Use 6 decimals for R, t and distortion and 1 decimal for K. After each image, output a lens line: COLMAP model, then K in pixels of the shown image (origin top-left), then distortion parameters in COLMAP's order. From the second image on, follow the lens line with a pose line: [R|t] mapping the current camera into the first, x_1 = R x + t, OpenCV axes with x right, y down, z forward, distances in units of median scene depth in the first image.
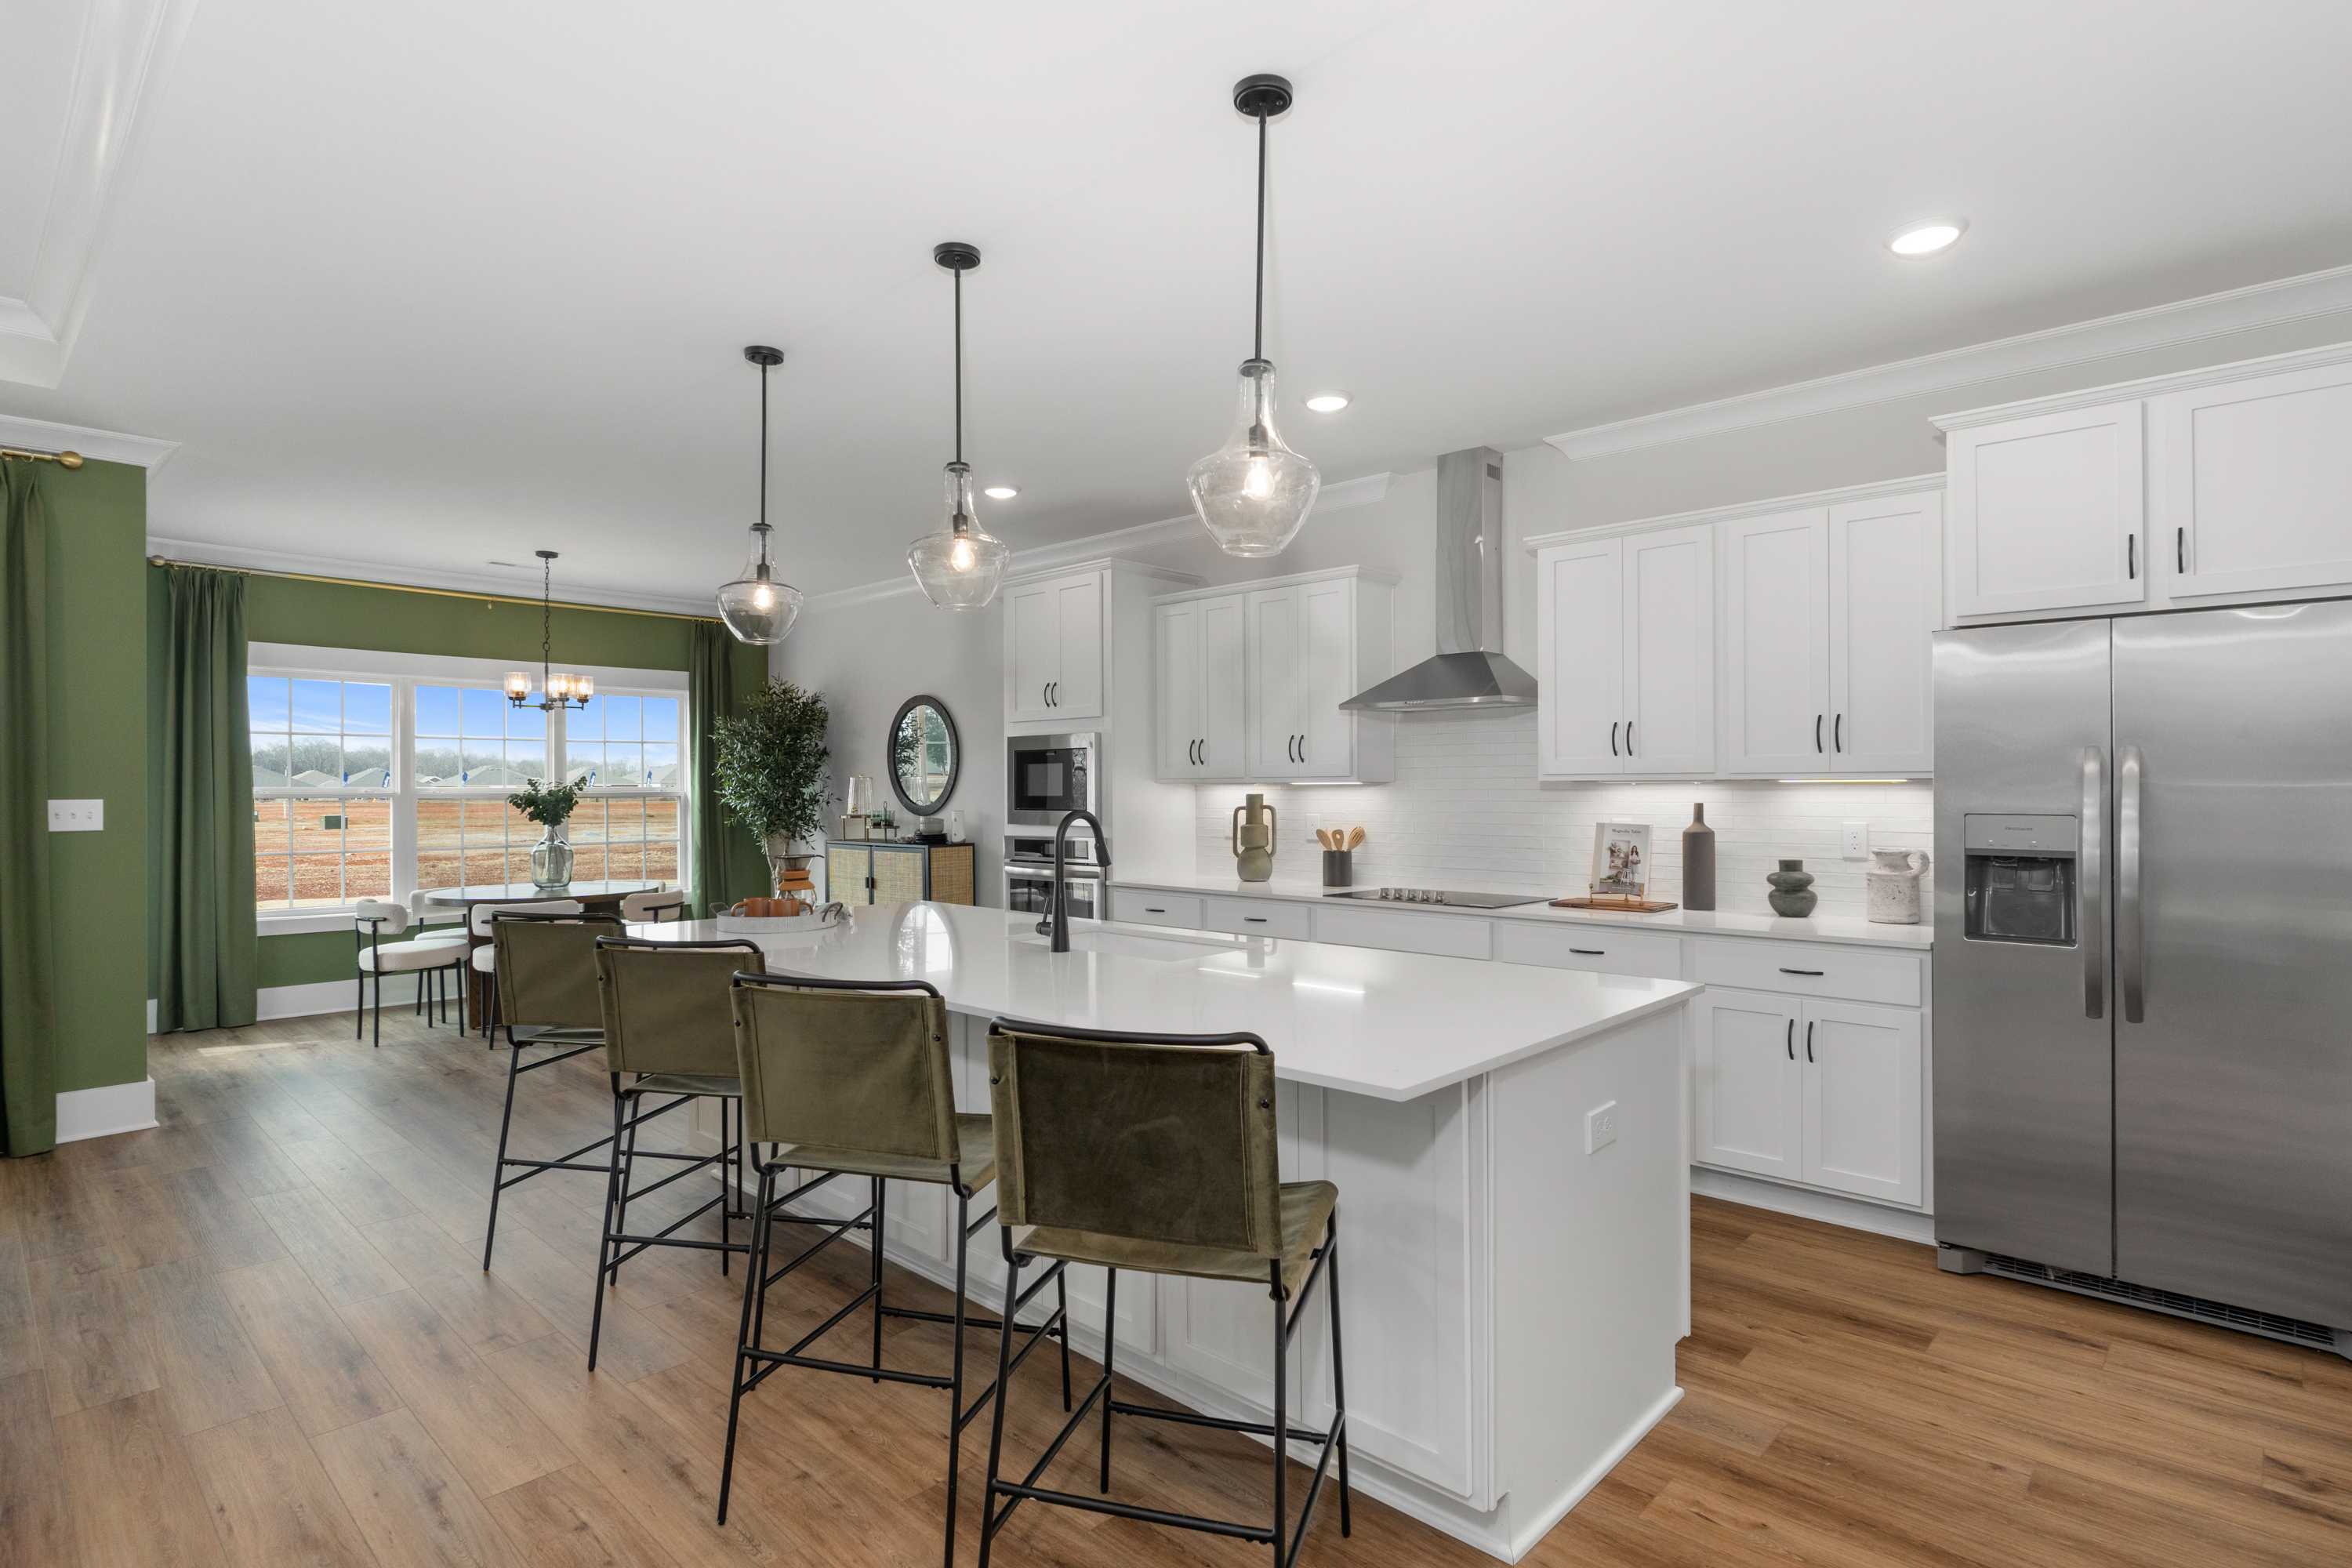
lens RADIAL K [[1213.9, 0, 1180.3], [0, 1213.9, 782.3], [0, 0, 1]] dist [-0.000641, -0.000559]
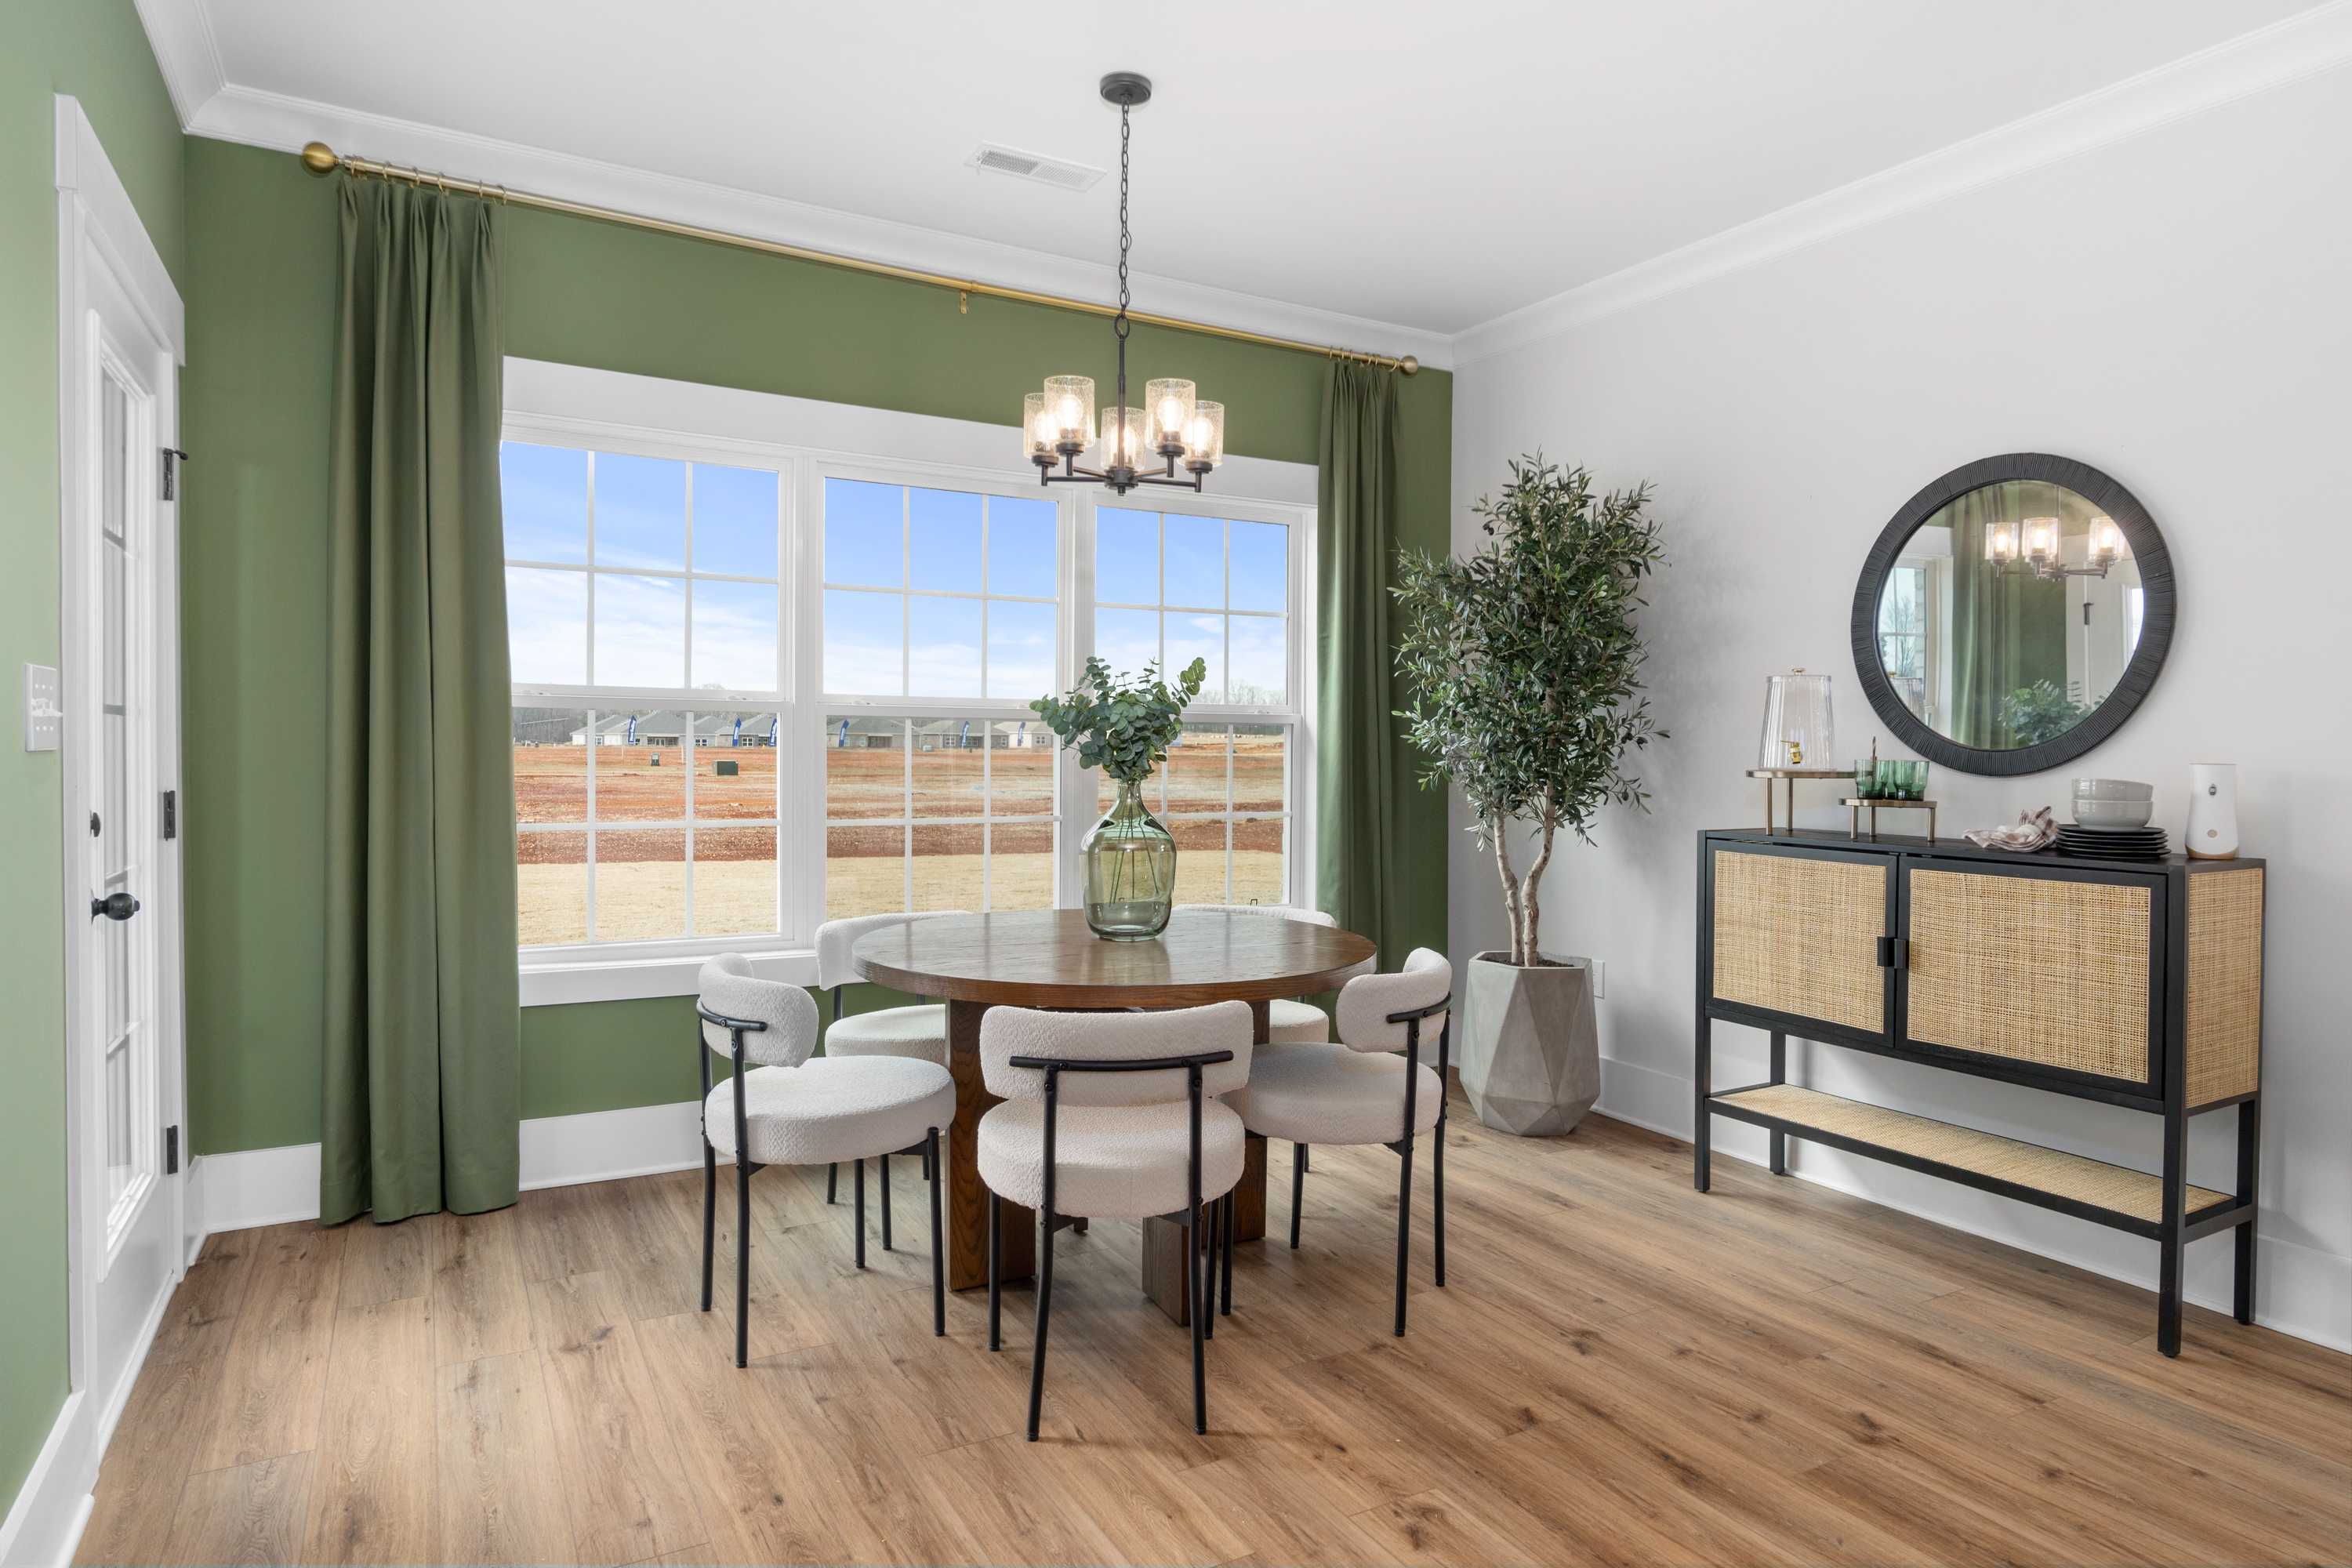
lens RADIAL K [[1379.6, 0, 1179.8], [0, 1379.6, 761.3], [0, 0, 1]] dist [-0.007343, -0.001817]
pose [[0.957377, 0.018936, -0.288219, -0.548643], [-0.014251, 0.999730, 0.018345, 0.030408], [0.288489, -0.013456, 0.957389, 0.843337]]
